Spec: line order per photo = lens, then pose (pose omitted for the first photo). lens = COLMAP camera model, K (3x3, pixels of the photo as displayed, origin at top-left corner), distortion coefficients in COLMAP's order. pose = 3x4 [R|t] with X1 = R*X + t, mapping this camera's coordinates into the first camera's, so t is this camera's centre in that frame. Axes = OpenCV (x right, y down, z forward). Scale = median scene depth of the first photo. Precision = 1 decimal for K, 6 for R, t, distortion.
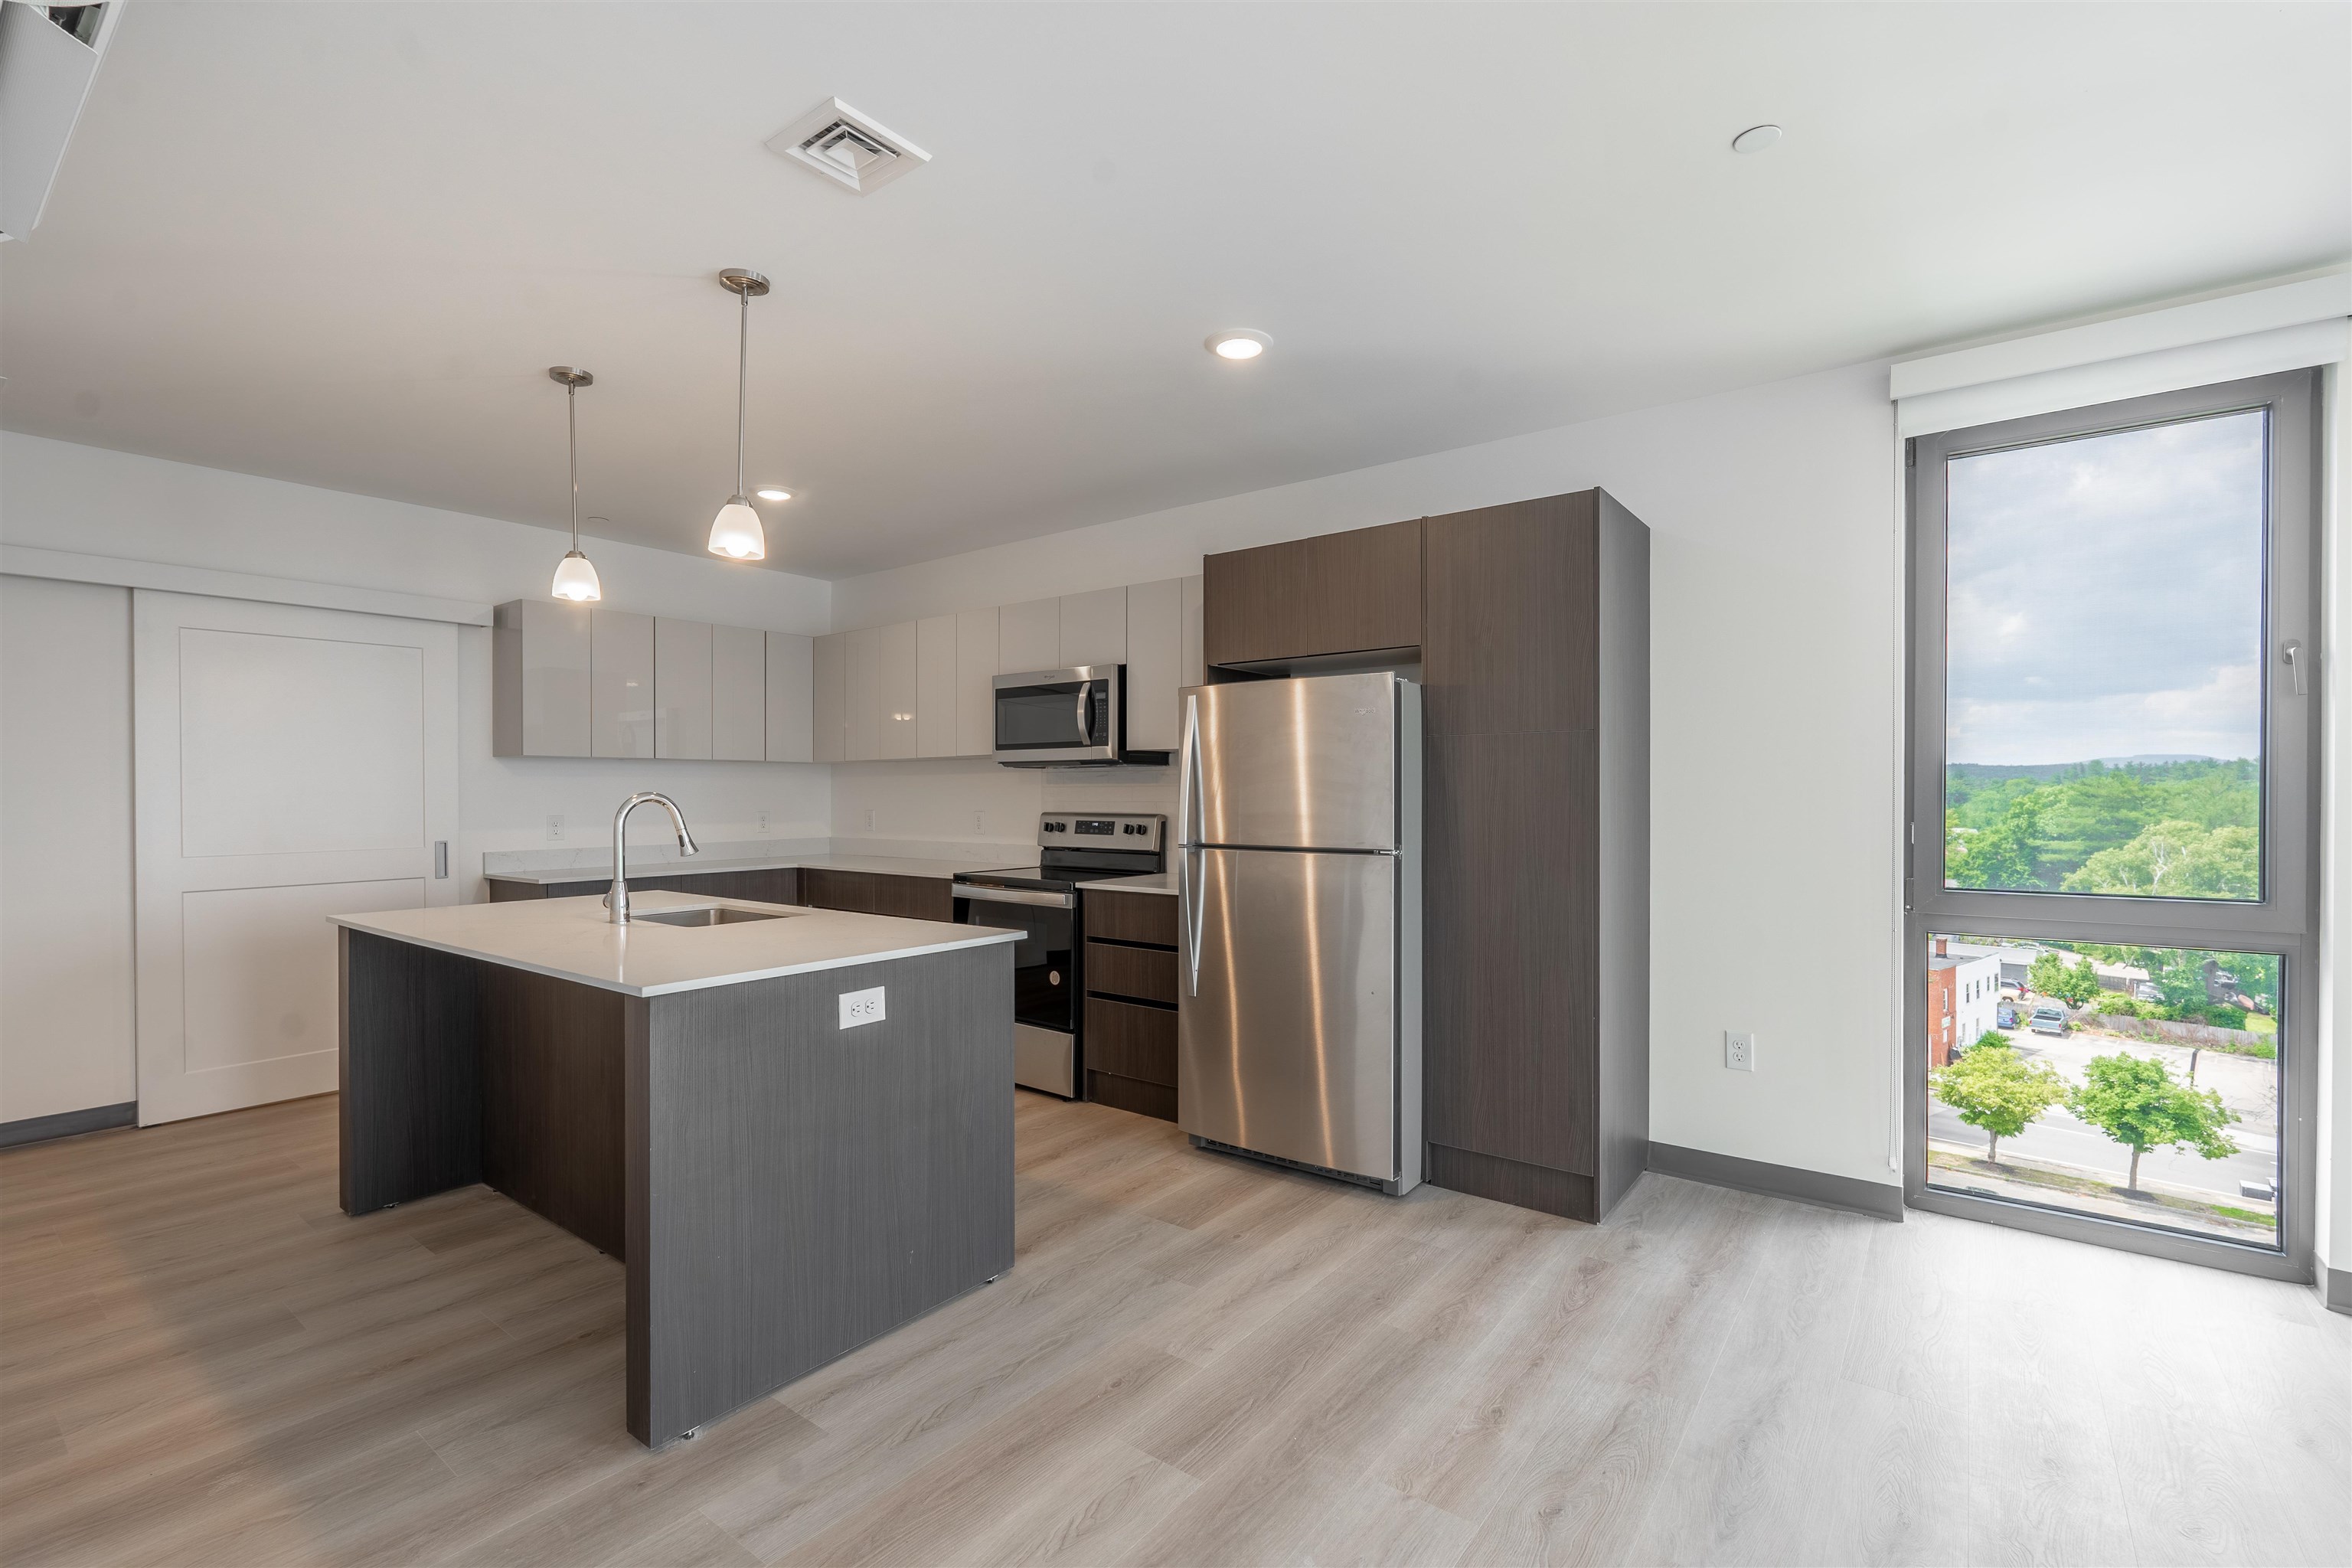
lens RADIAL K [[1030.8, 0, 1157.7], [0, 1030.8, 788.4], [0, 0, 1]] dist [0.000361, -0.000133]
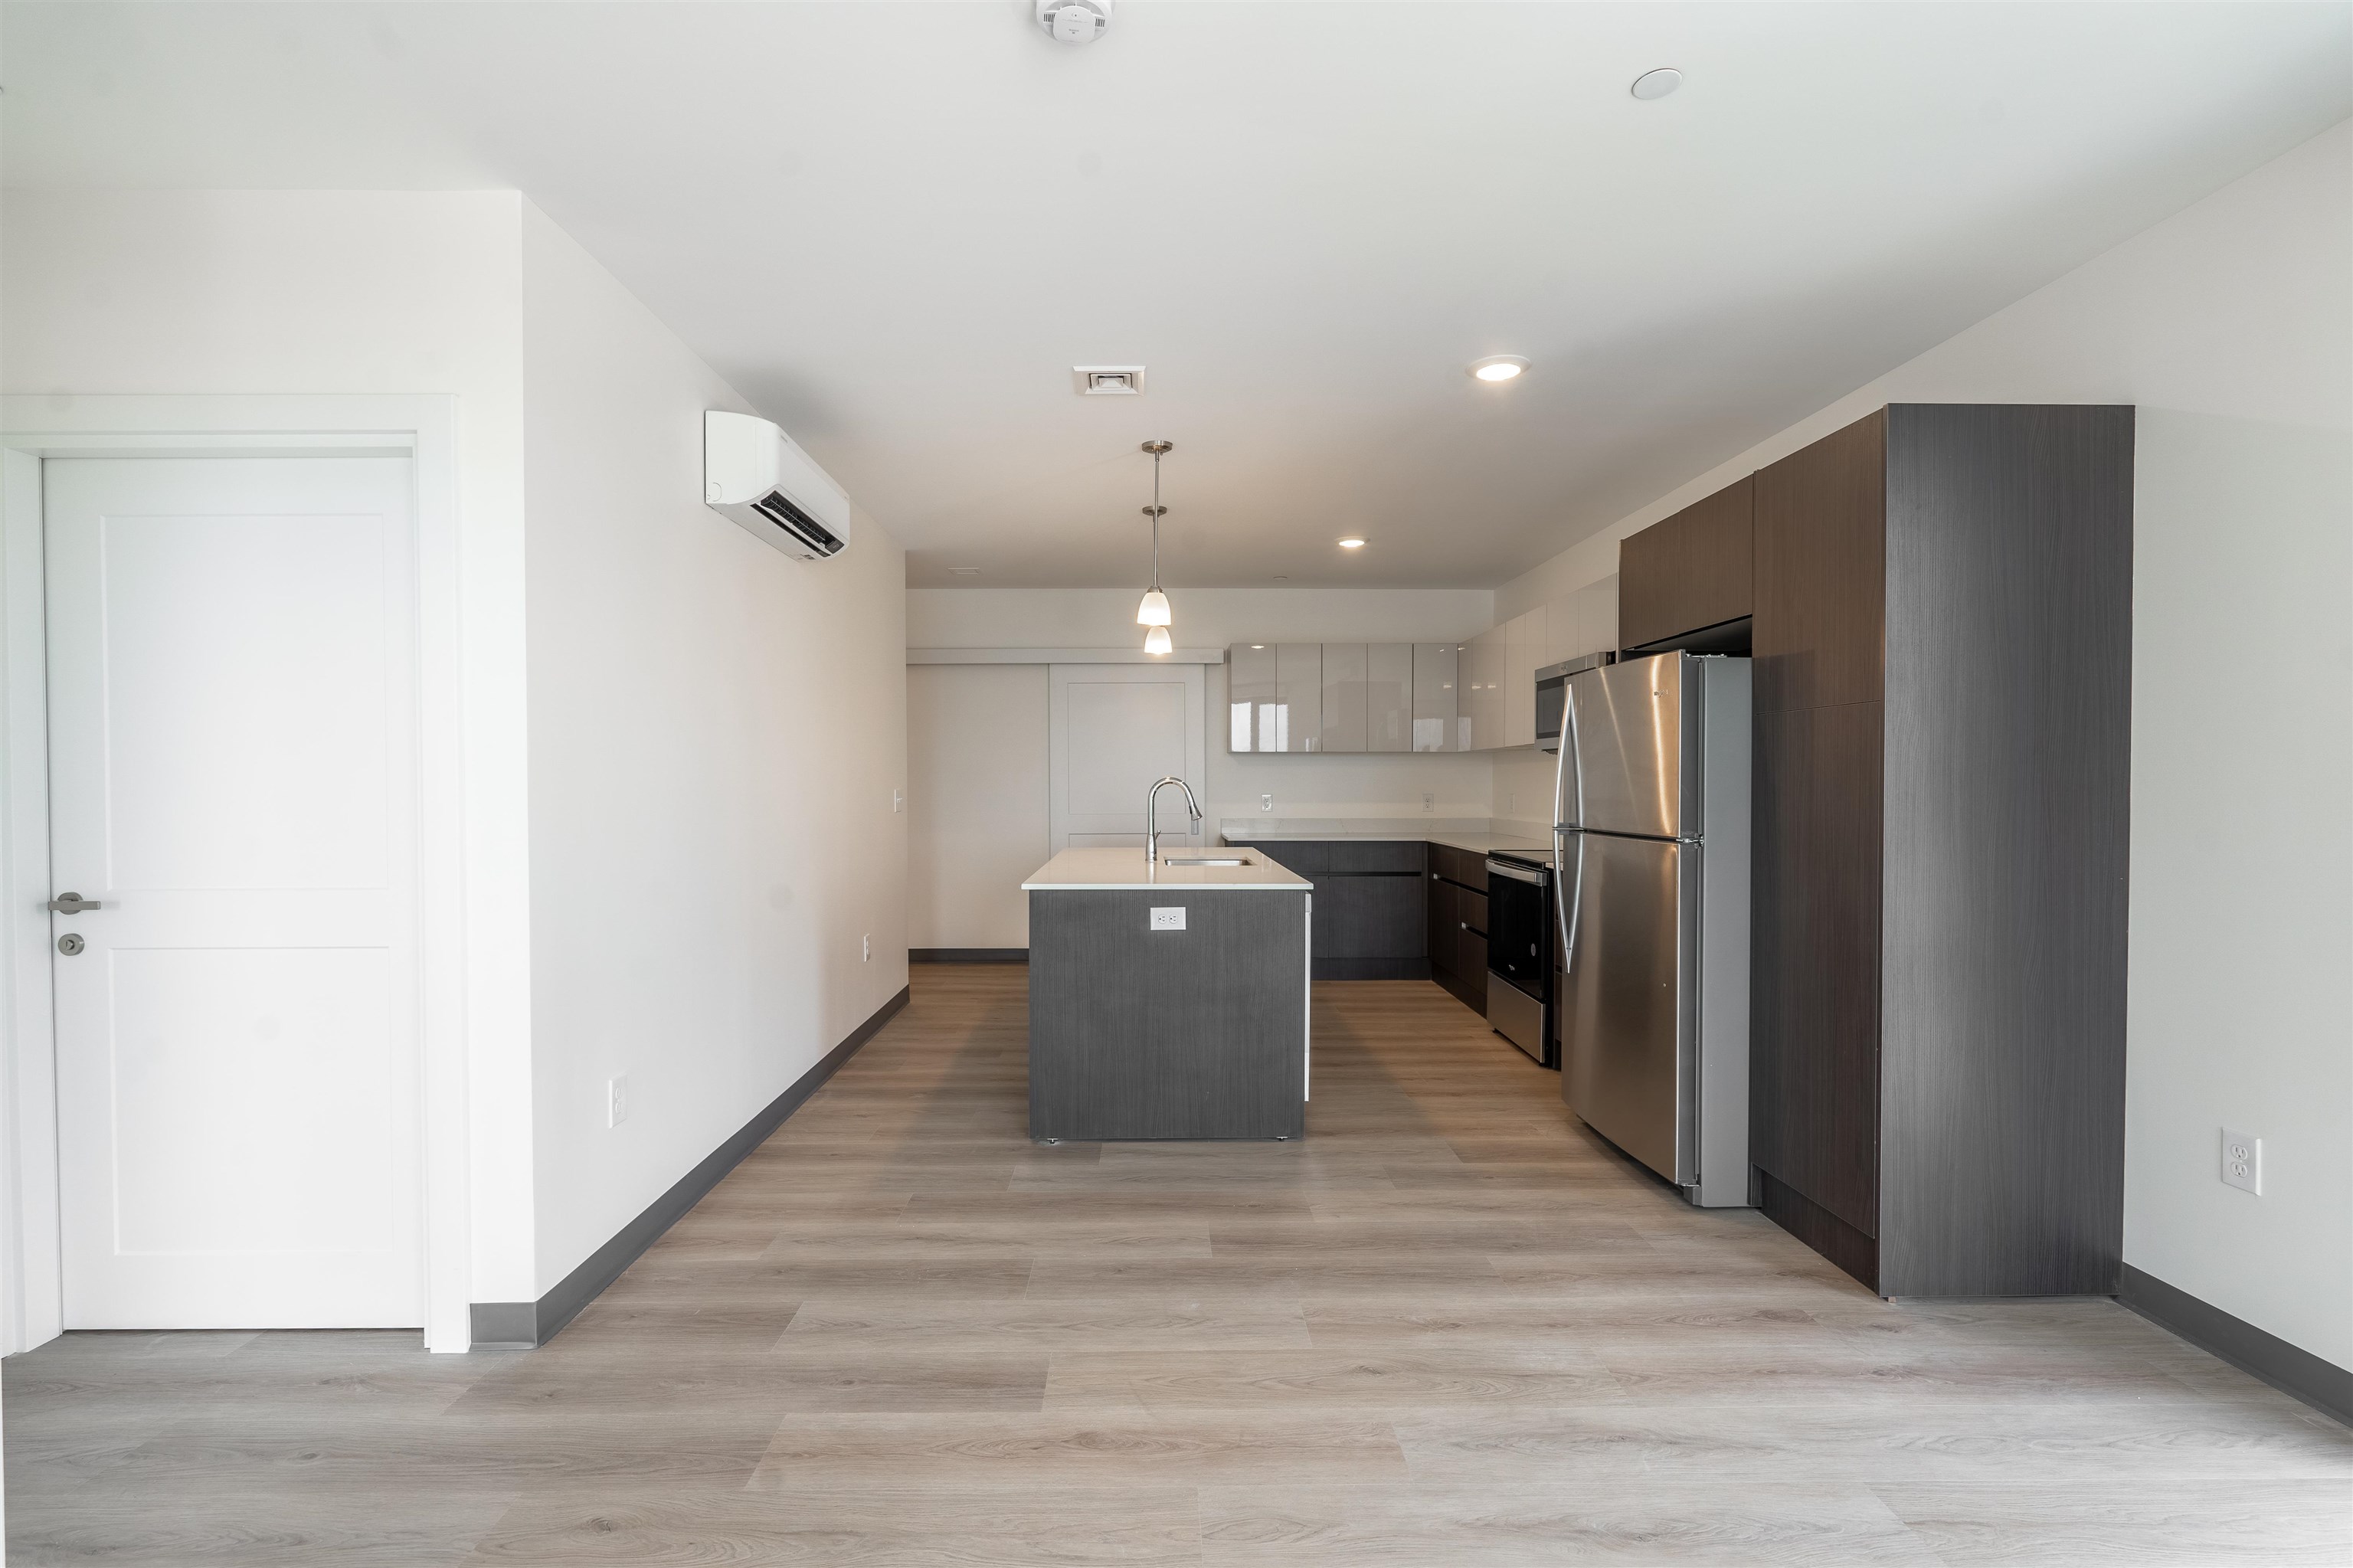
lens RADIAL K [[1031.2, 0, 1168.2], [0, 1031.2, 786.7], [0, 0, 1]] dist [0.000361, -0.000133]
pose [[0.627279, 0.006729, -0.778765, 0.810153], [0.002276, 0.999943, 0.010474, 0.001434], [0.778791, -0.008343, 0.627228, 0.041218]]
